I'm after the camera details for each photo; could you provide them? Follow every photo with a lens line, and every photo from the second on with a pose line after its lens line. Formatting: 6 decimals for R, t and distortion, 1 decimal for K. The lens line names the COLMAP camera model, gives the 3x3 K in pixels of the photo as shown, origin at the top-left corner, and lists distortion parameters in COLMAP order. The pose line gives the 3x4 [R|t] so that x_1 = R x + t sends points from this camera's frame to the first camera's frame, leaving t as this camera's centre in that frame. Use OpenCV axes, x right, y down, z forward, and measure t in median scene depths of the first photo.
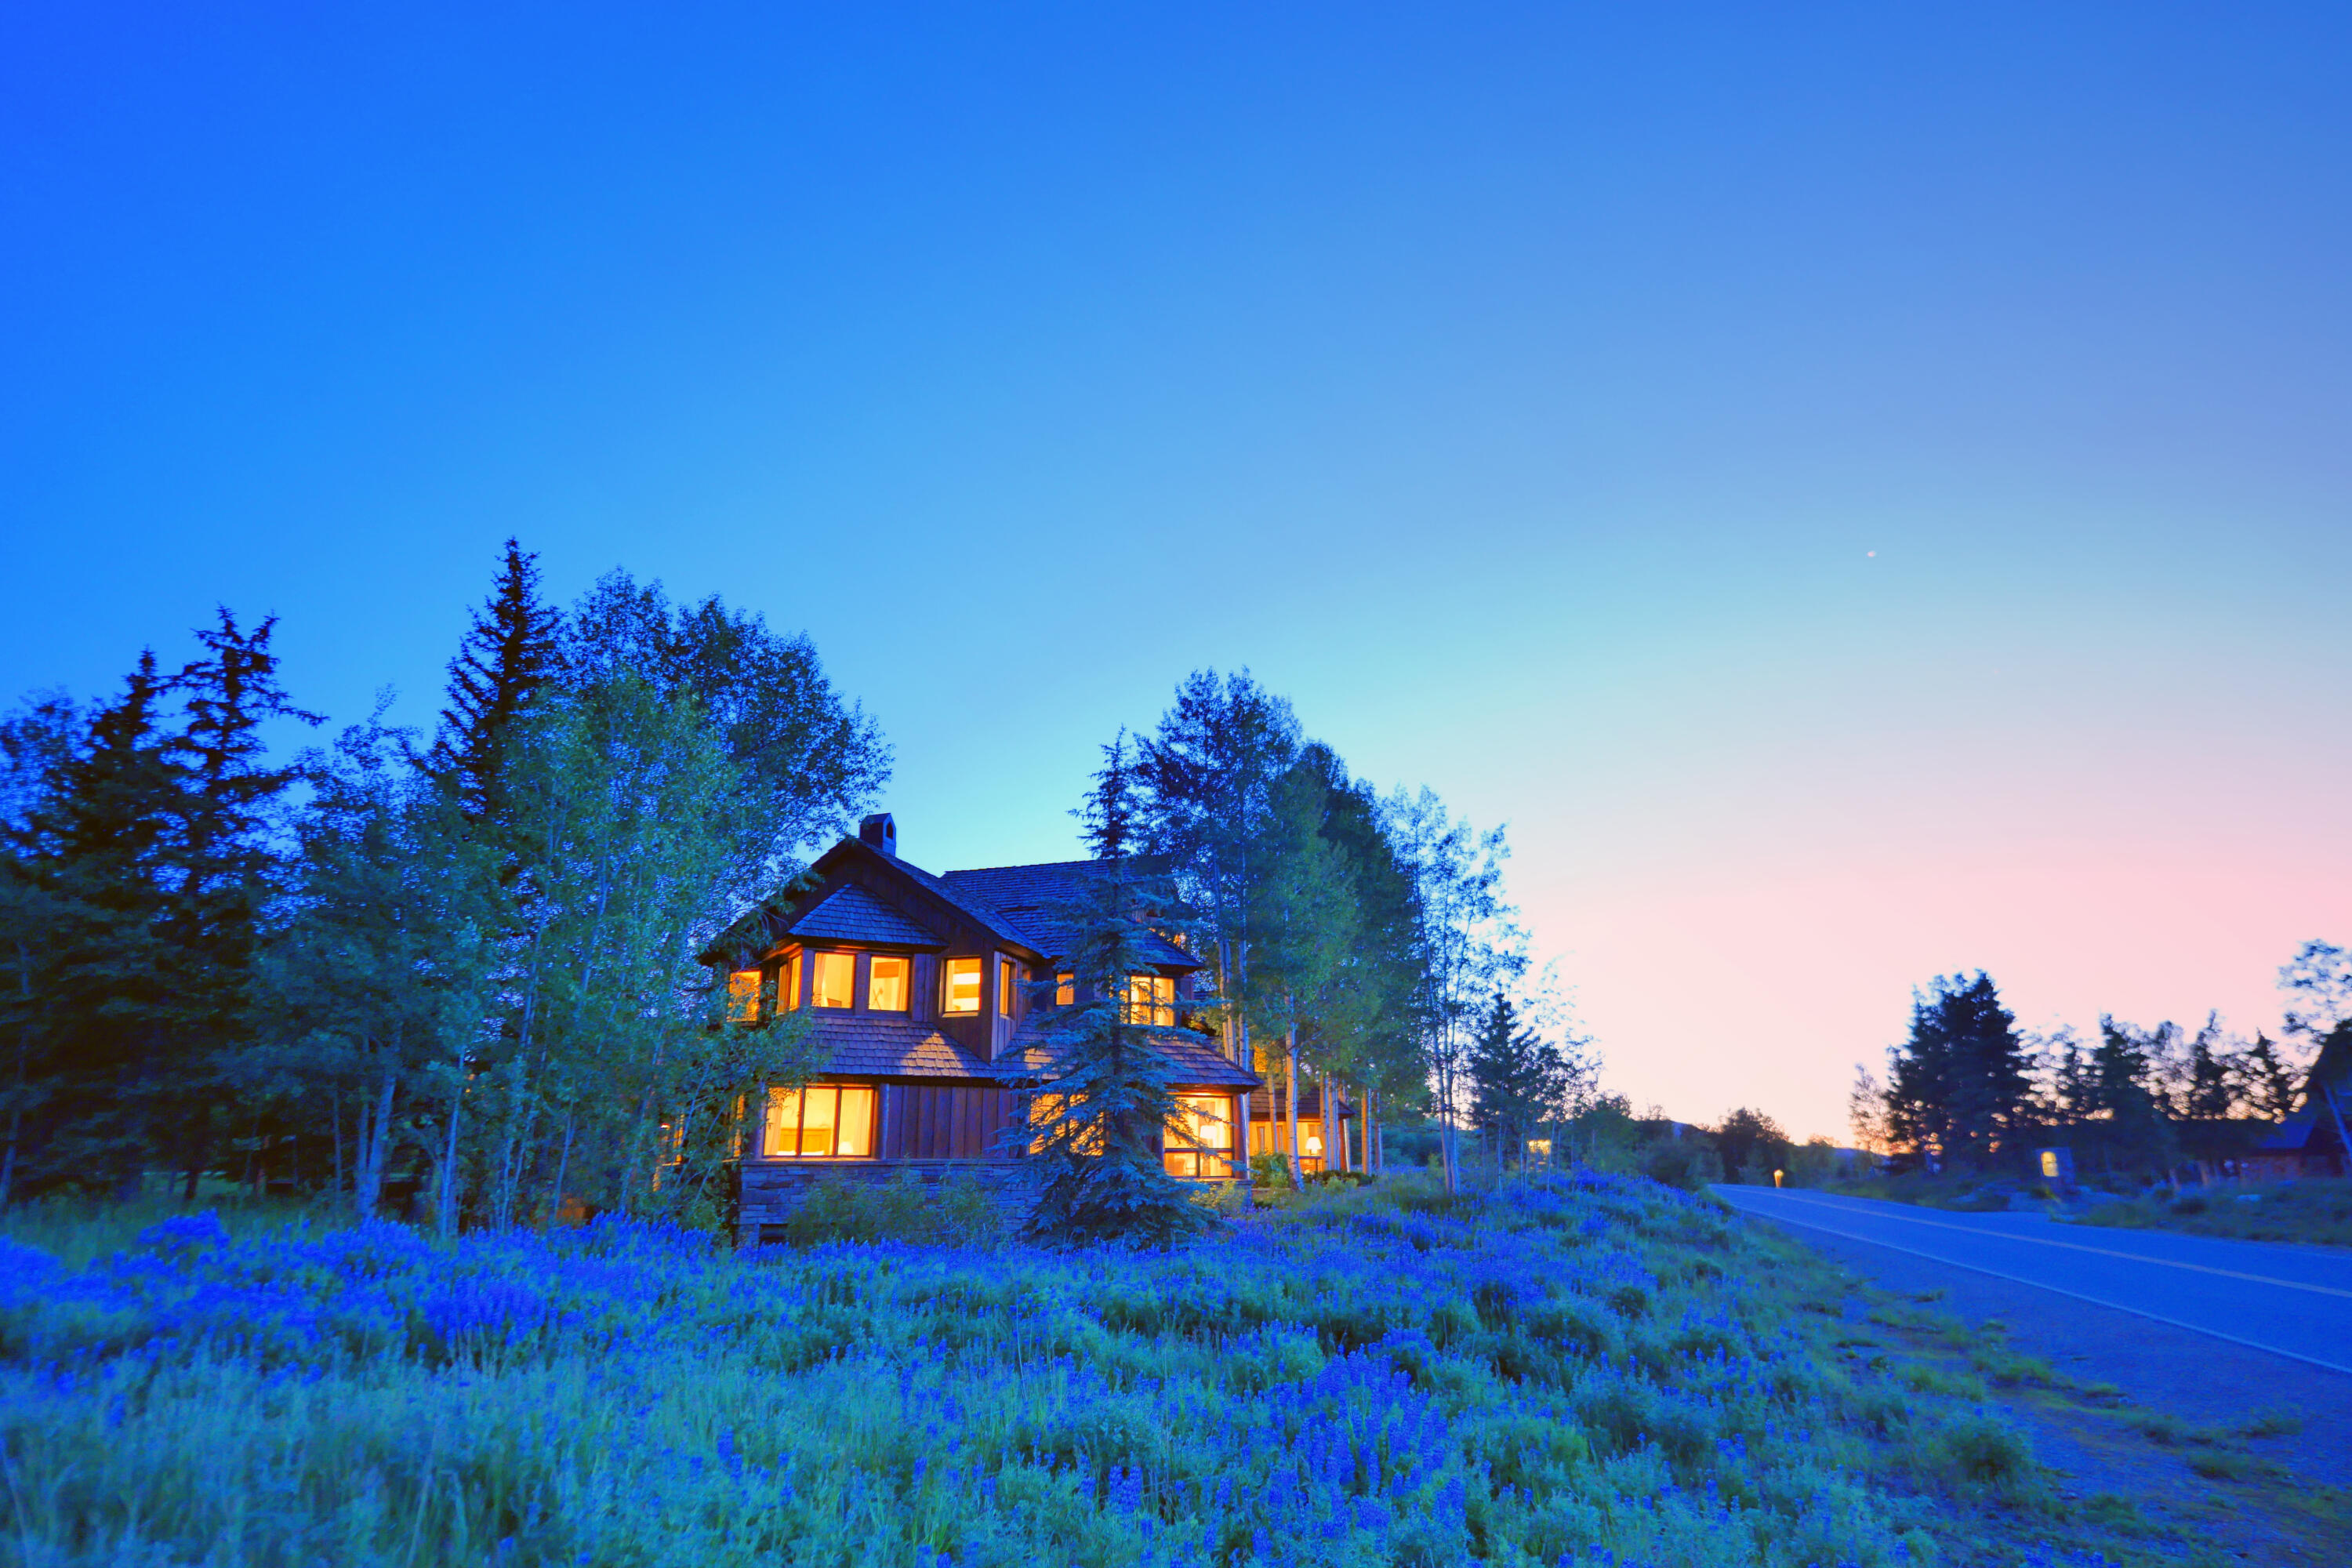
lens RADIAL K [[1240.9, 0, 1176.0], [0, 1240.9, 784.0], [0, 0, 1]] dist [-0.004077, -0.000559]
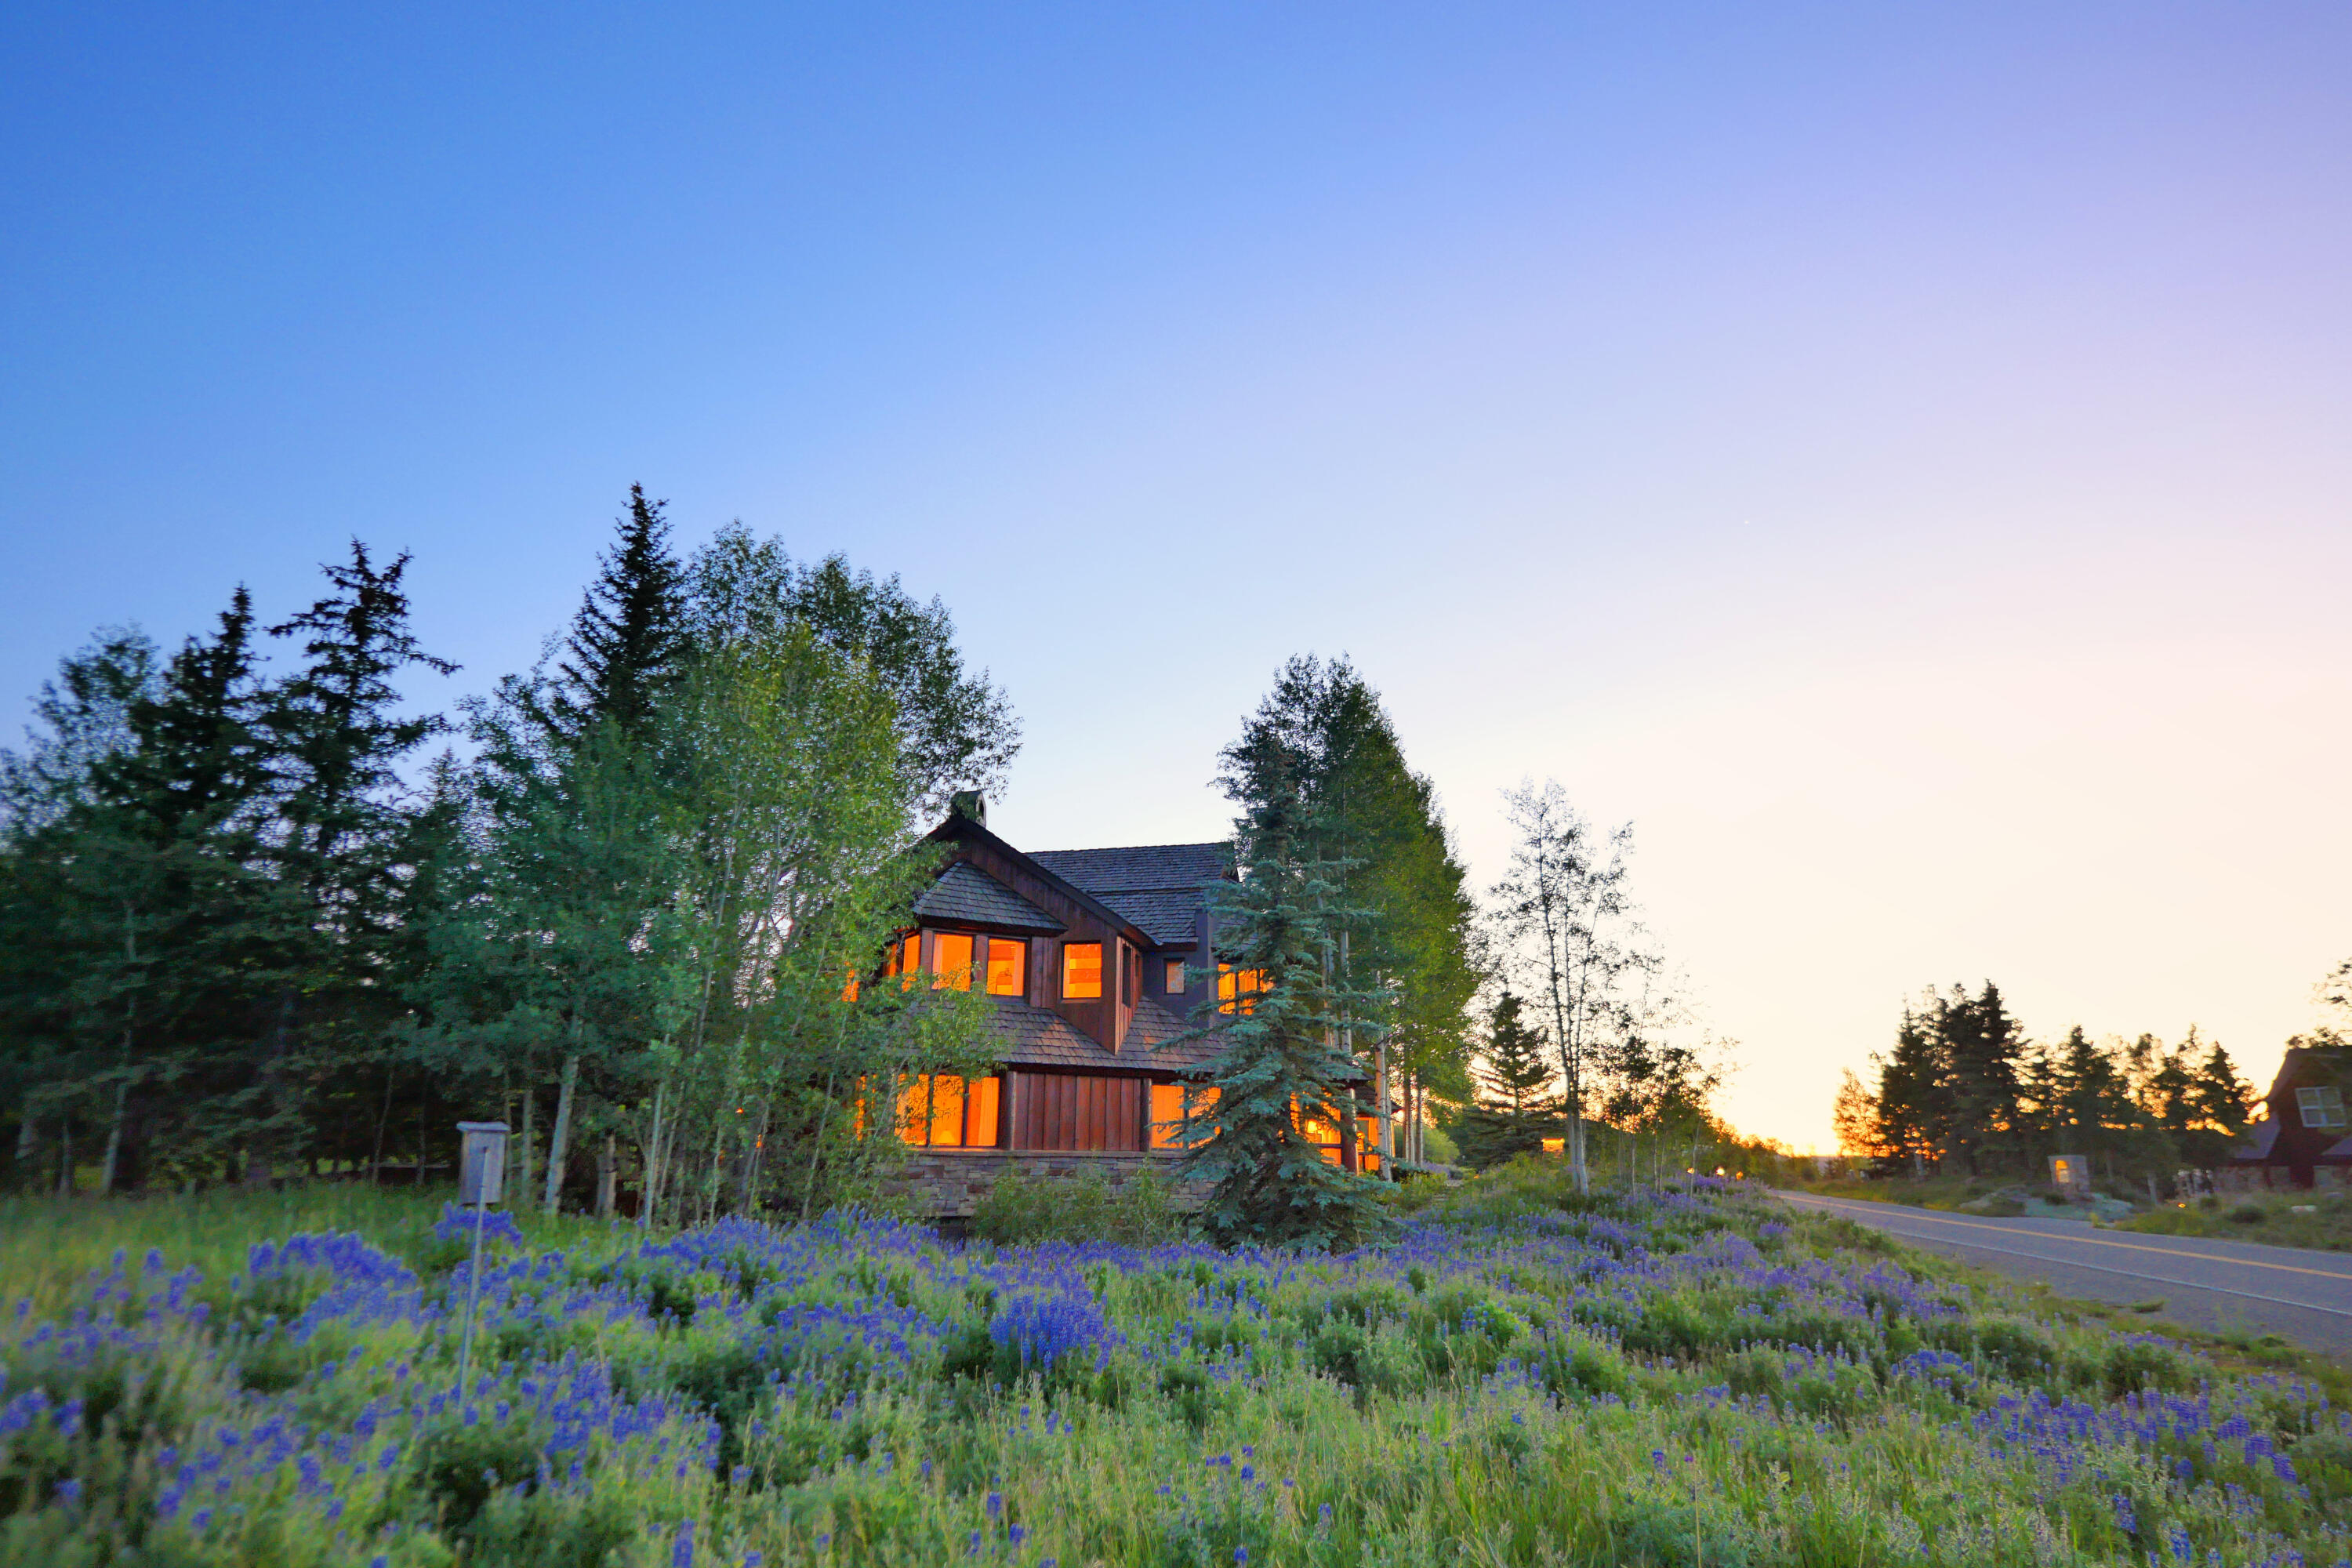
lens RADIAL K [[1240.9, 0, 1176.0], [0, 1240.9, 784.0], [0, 0, 1]] dist [-0.004077, -0.000559]
pose [[0.998267, 0.030633, 0.050252, -0.169155], [-0.030934, 0.999508, 0.005230, 0.011313], [-0.050067, -0.006775, 0.998723, 0.040993]]
